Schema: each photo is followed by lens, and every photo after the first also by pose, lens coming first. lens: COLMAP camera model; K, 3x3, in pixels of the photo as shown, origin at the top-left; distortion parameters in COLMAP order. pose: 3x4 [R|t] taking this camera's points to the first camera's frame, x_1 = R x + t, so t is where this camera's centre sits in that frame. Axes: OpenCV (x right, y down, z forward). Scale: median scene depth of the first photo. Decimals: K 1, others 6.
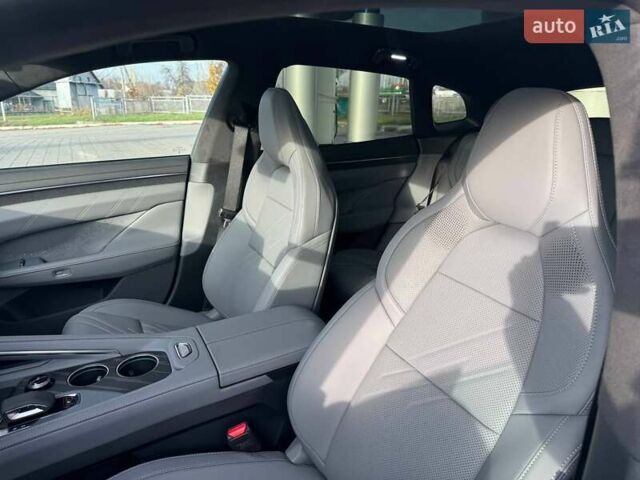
lens RADIAL K [[450.7, 0, 322.8], [0, 450.7, 238.8], [0, 0, 1]] dist [0.037422, -0.053313]
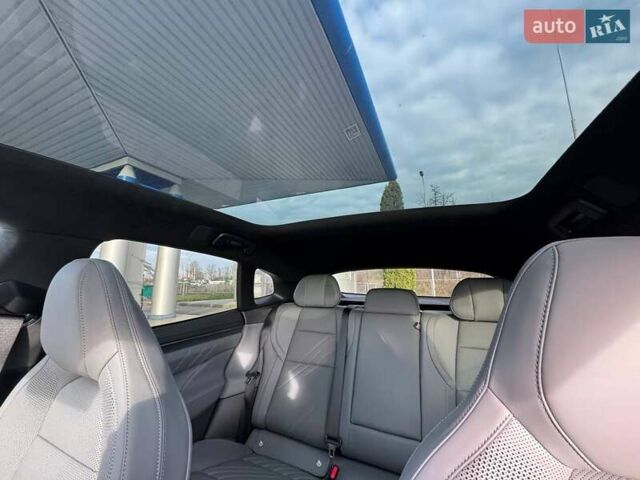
lens RADIAL K [[249.5, 0, 320.6], [0, 249.5, 244.3], [0, 0, 1]] dist [-0.002701, -0.000348]
pose [[0.795366, 0.076703, 0.601256, -0.034539], [0.198500, 0.904298, -0.377946, -0.093080], [-0.572704, 0.419955, 0.704022, 0.346194]]
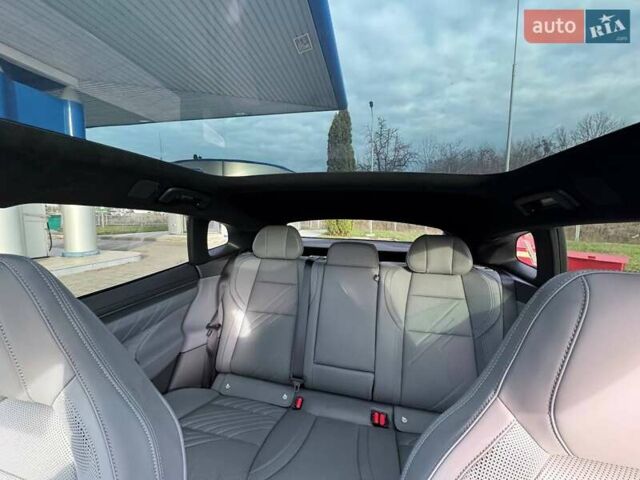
lens RADIAL K [[249.5, 0, 318.4], [0, 249.5, 240.5], [0, 0, 1]] dist [-0.002701, -0.000348]
pose [[0.646301, -0.086530, 0.758160, -0.050432], [0.231618, 0.968921, -0.086861, -0.159047], [-0.727082, 0.231742, 0.646257, 0.381751]]
